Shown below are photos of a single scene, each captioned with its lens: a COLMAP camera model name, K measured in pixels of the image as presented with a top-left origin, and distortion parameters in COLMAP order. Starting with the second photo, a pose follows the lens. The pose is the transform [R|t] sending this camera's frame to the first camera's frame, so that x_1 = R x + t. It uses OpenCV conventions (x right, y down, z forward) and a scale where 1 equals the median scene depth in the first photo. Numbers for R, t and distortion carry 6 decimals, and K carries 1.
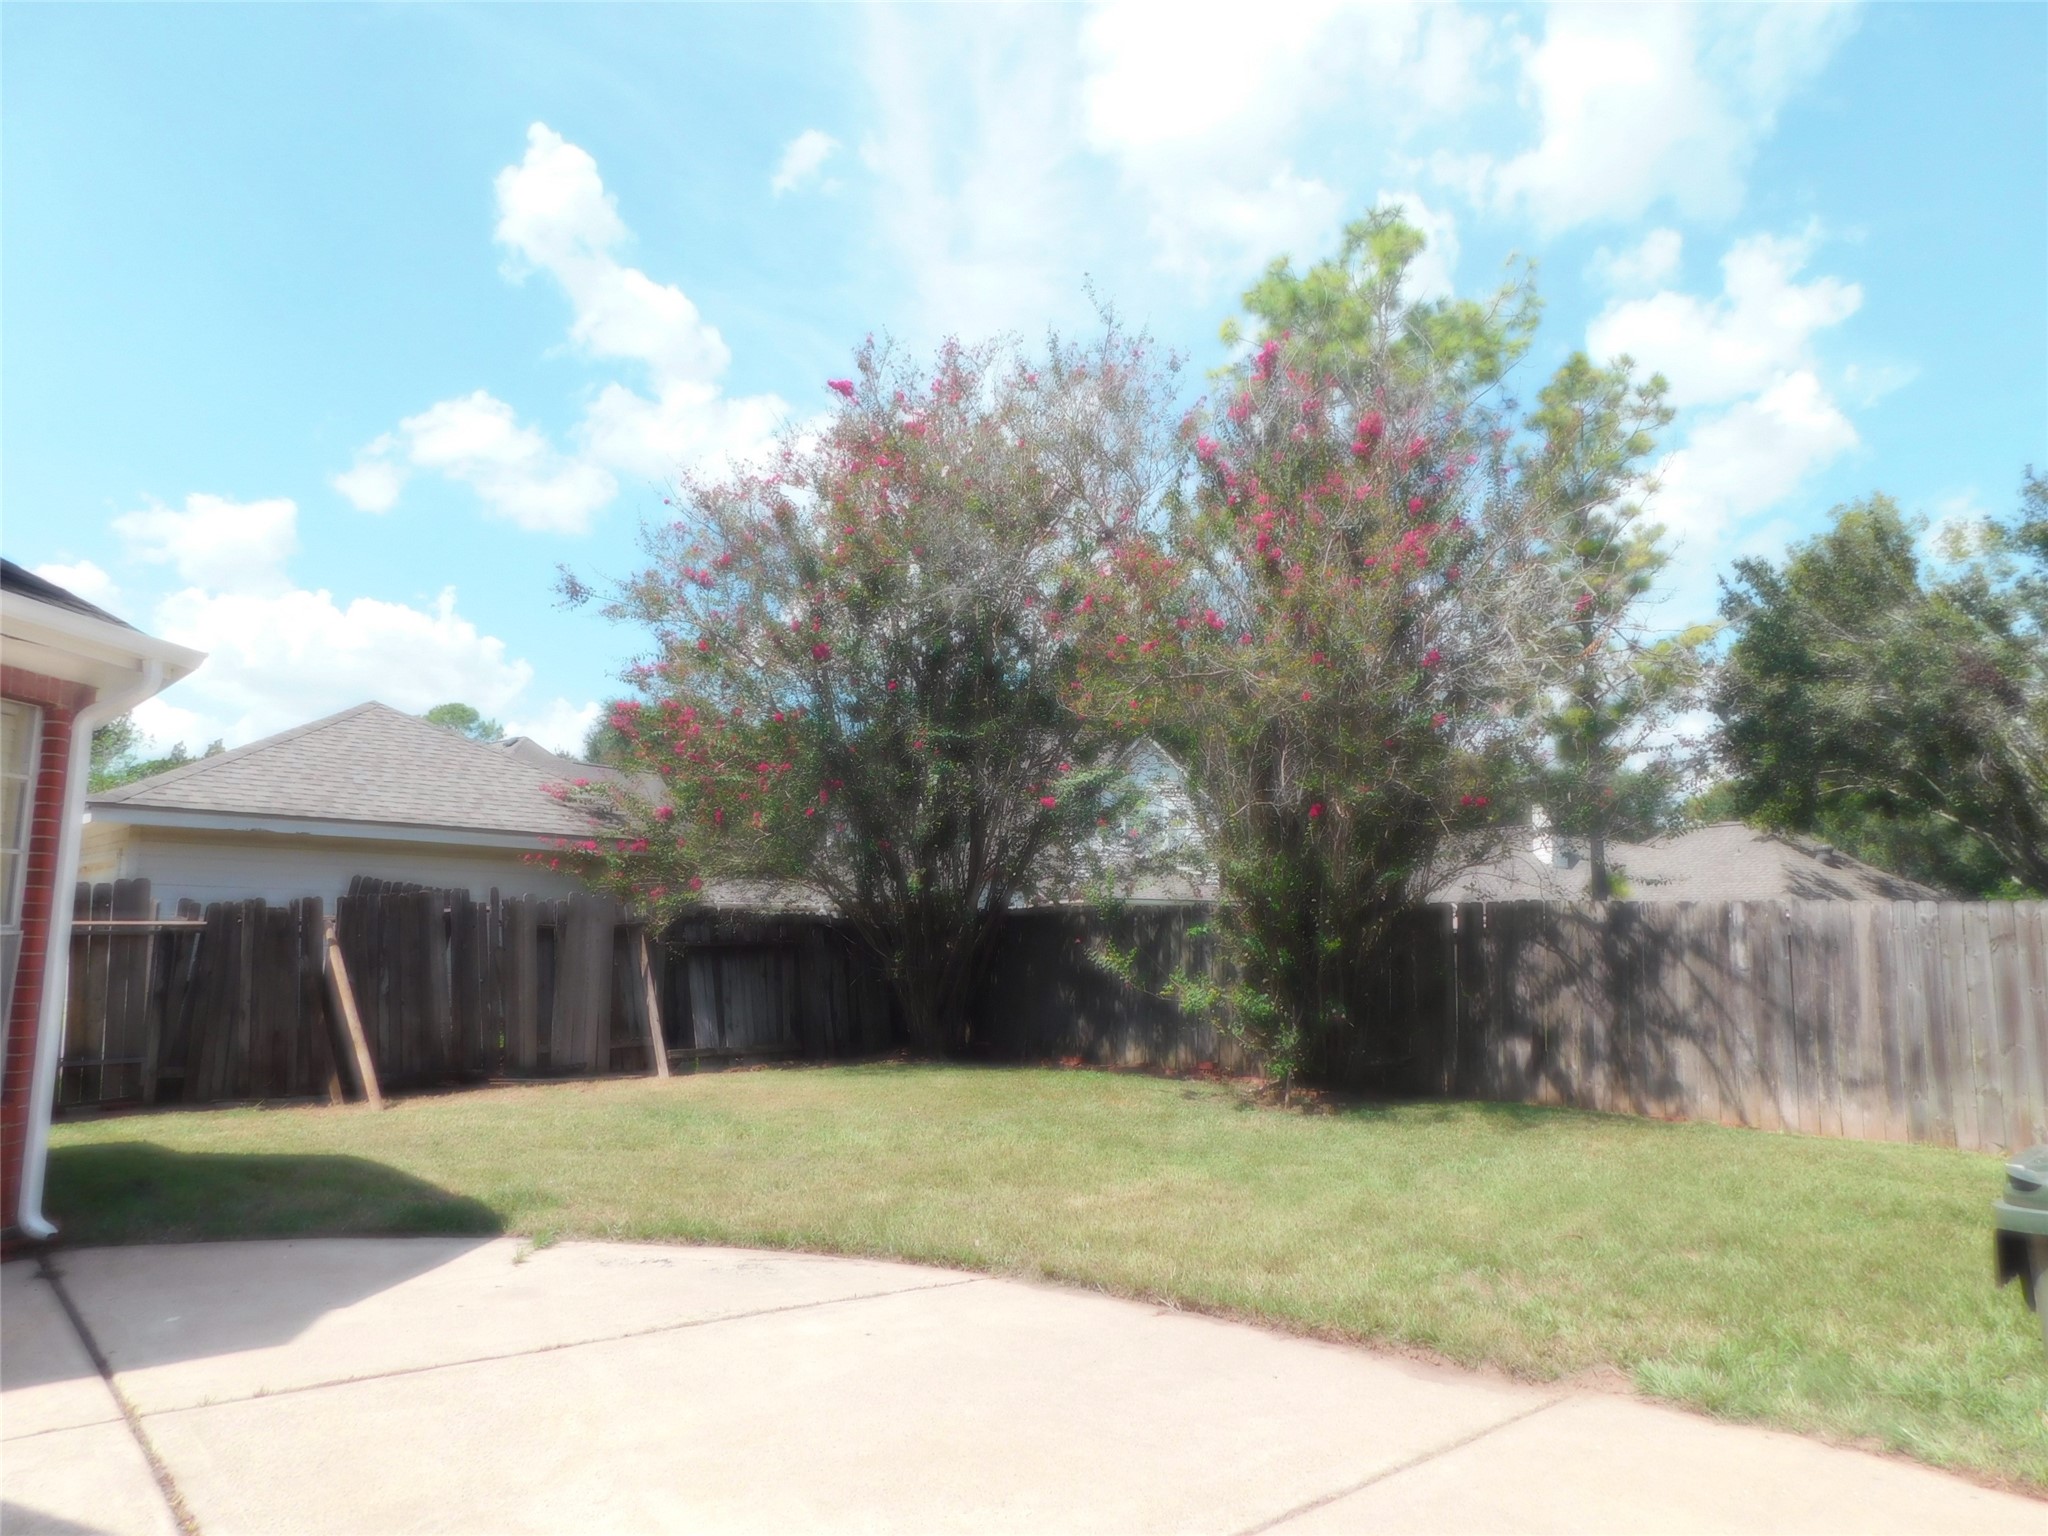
lens RADIAL K [[1363.2, 0, 1024.0], [0, 1363.2, 768.0], [0, 0, 1]] dist [-0.056517, 0.048884]
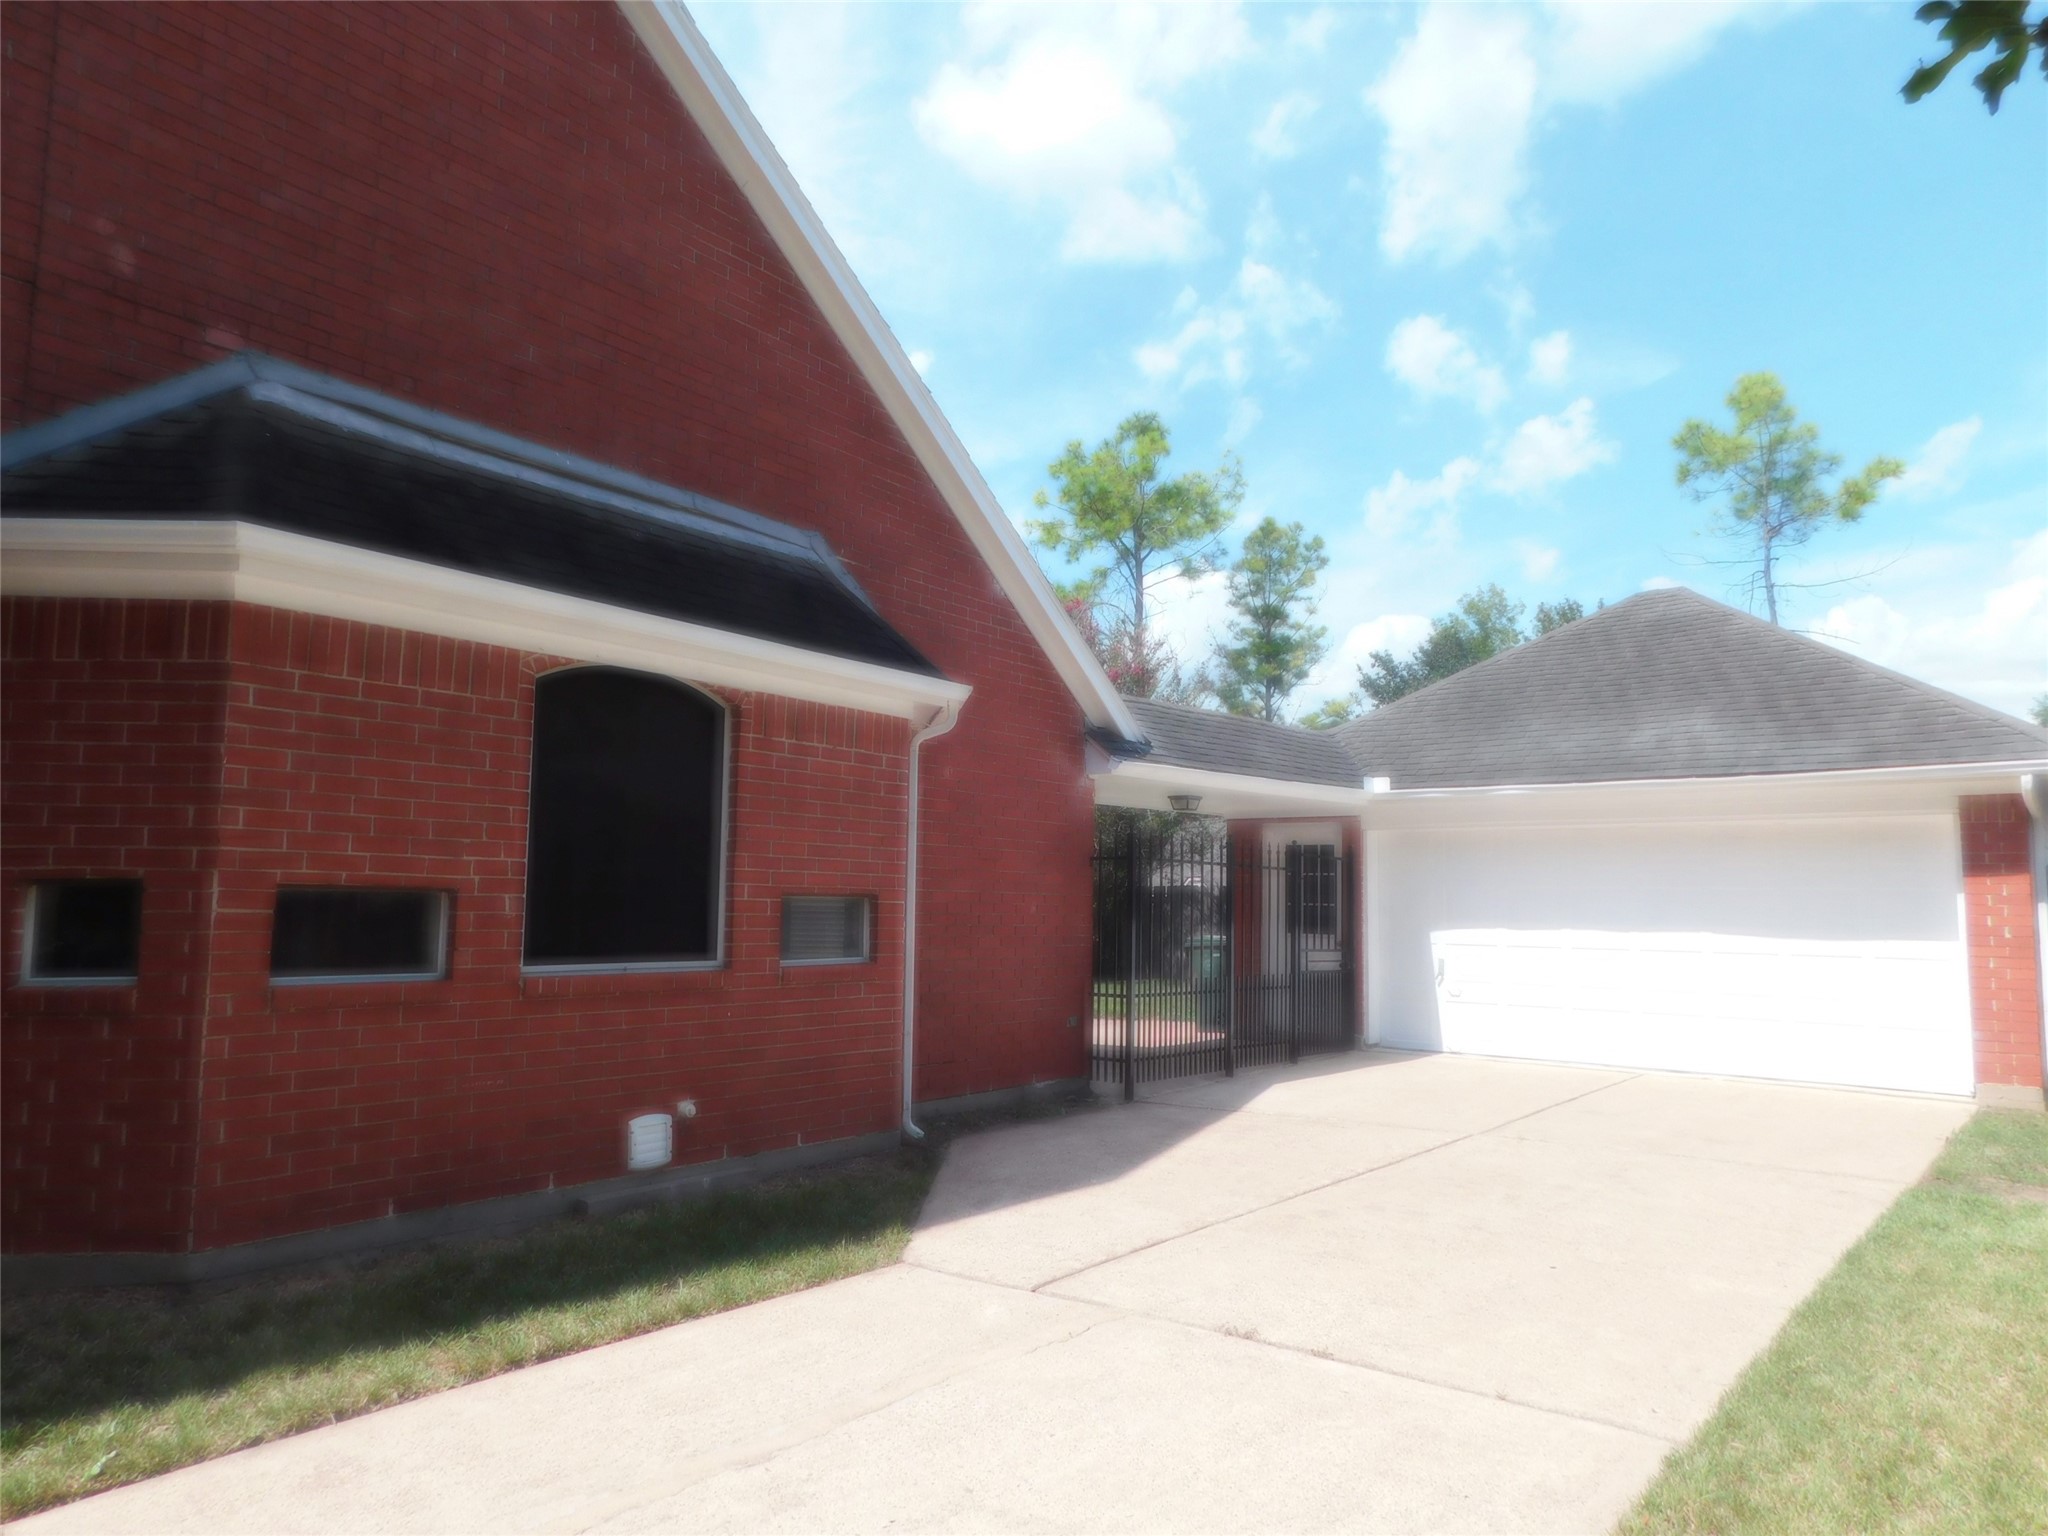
lens RADIAL K [[1363.2, 0, 1024.0], [0, 1363.2, 768.0], [0, 0, 1]] dist [-0.056517, 0.048884]
pose [[0.988151, 0.008912, 0.153228, -0.178372], [-0.012462, 0.999675, 0.022223, -0.112390], [-0.152981, -0.023869, 0.987941, -0.918547]]
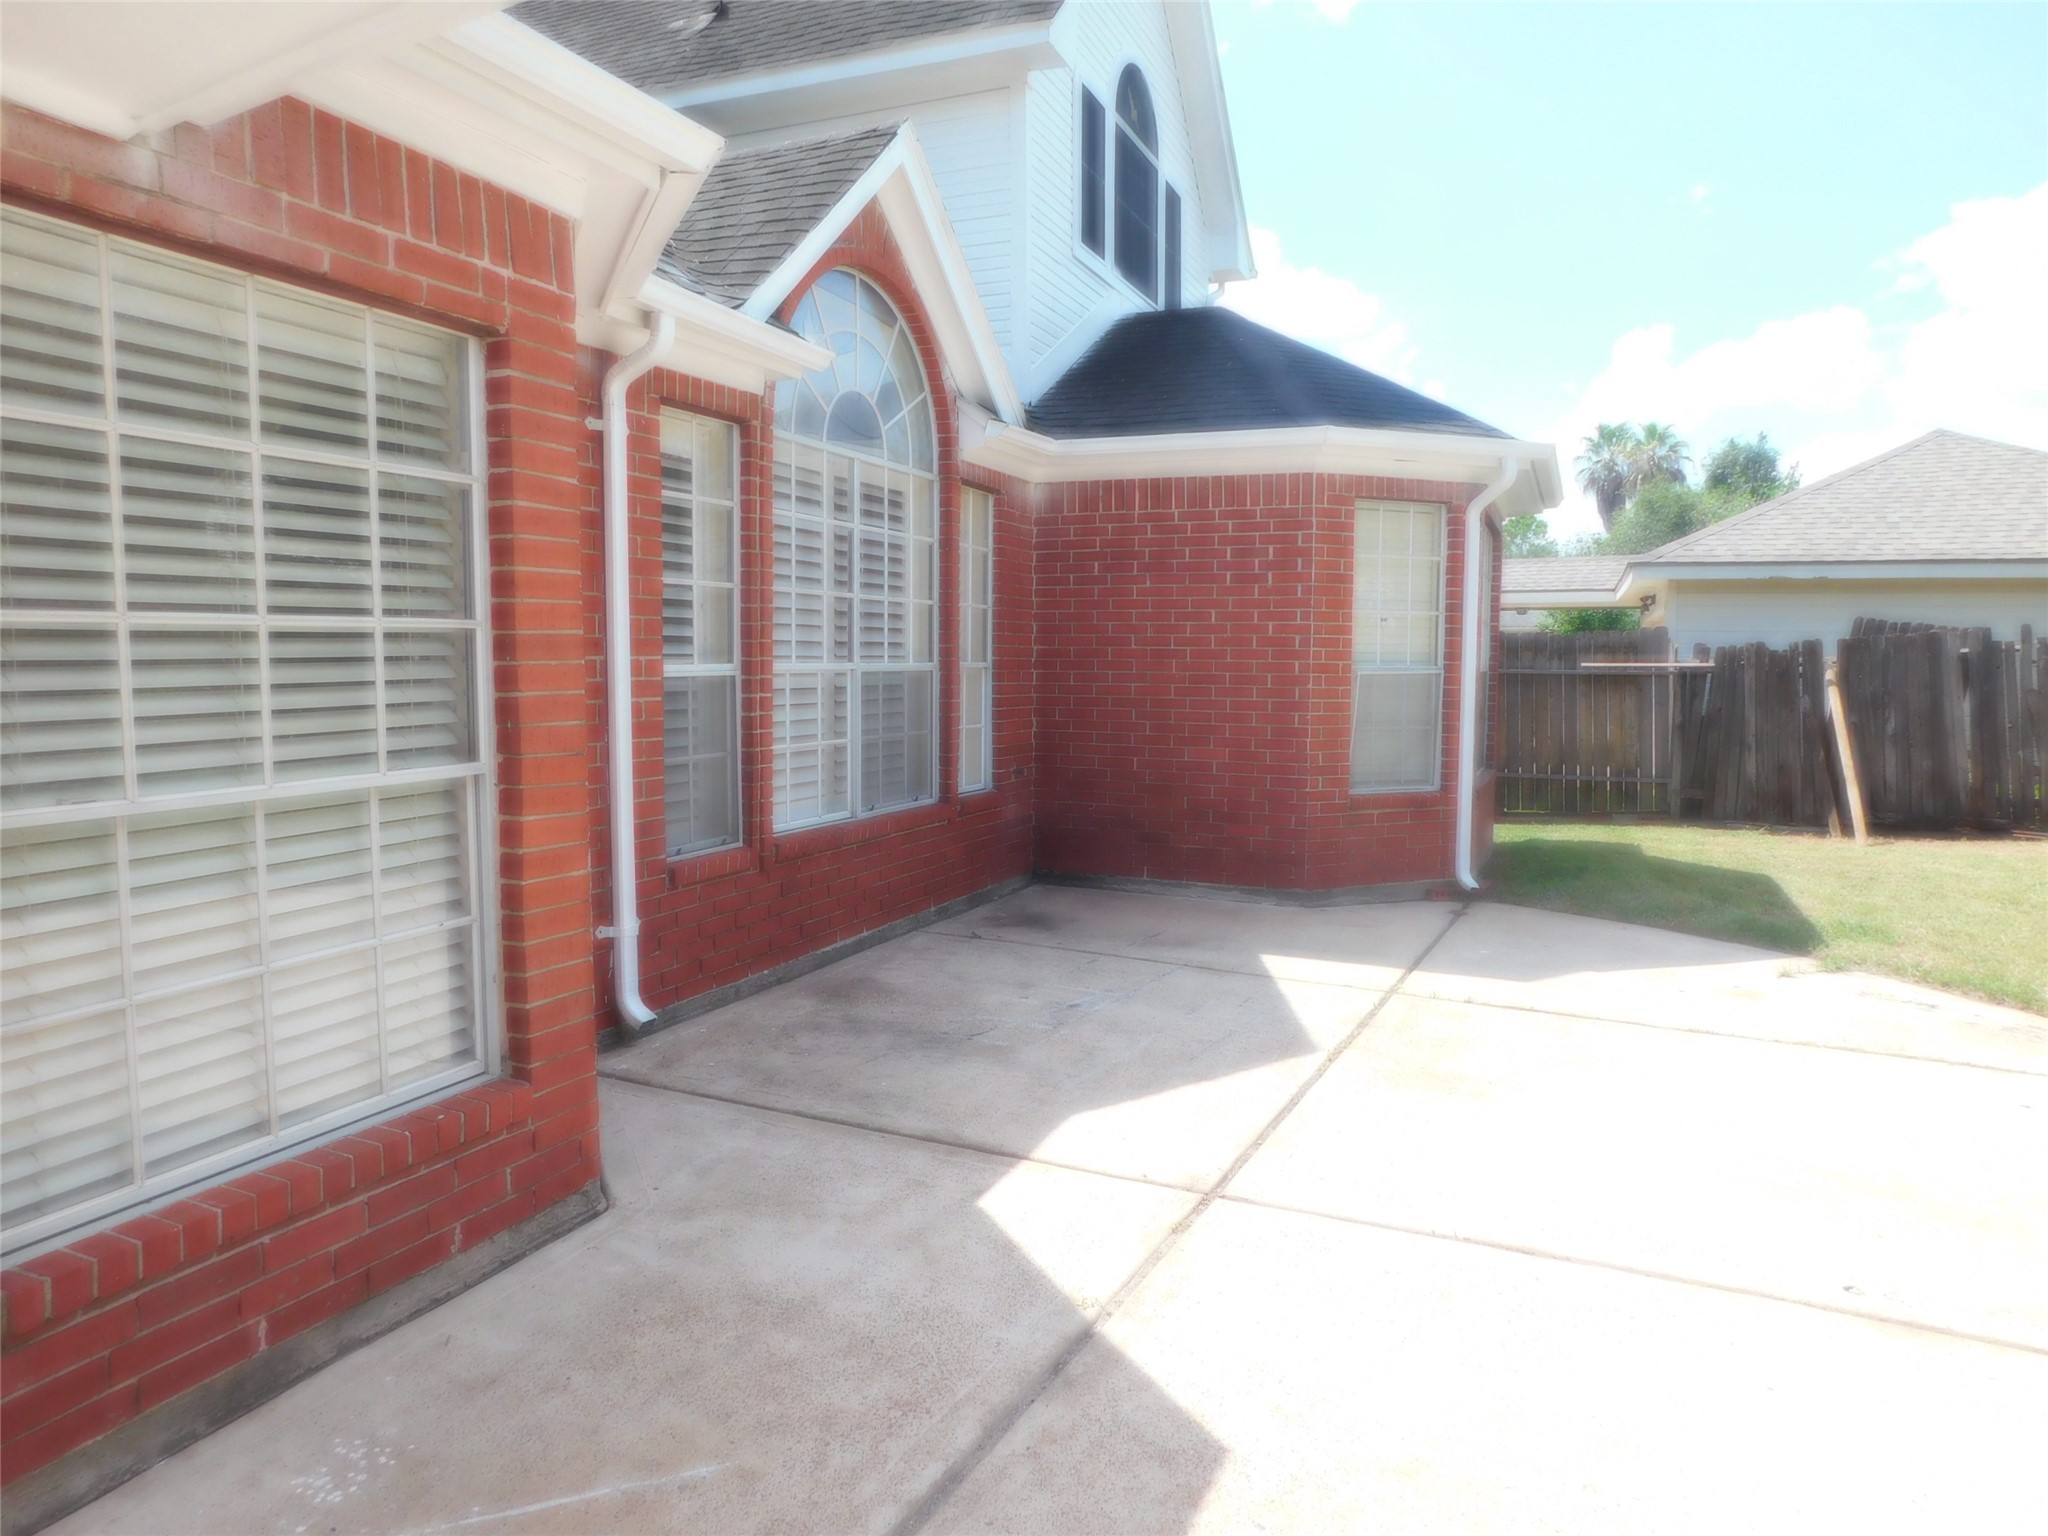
lens RADIAL K [[1363.2, 0, 1024.0], [0, 1363.2, 768.0], [0, 0, 1]] dist [-0.056517, 0.048884]
pose [[0.415351, 0.067187, -0.907177, 0.153114], [0.107039, 0.986731, 0.122087, 0.001587], [0.903342, -0.147813, 0.402647, 0.015023]]
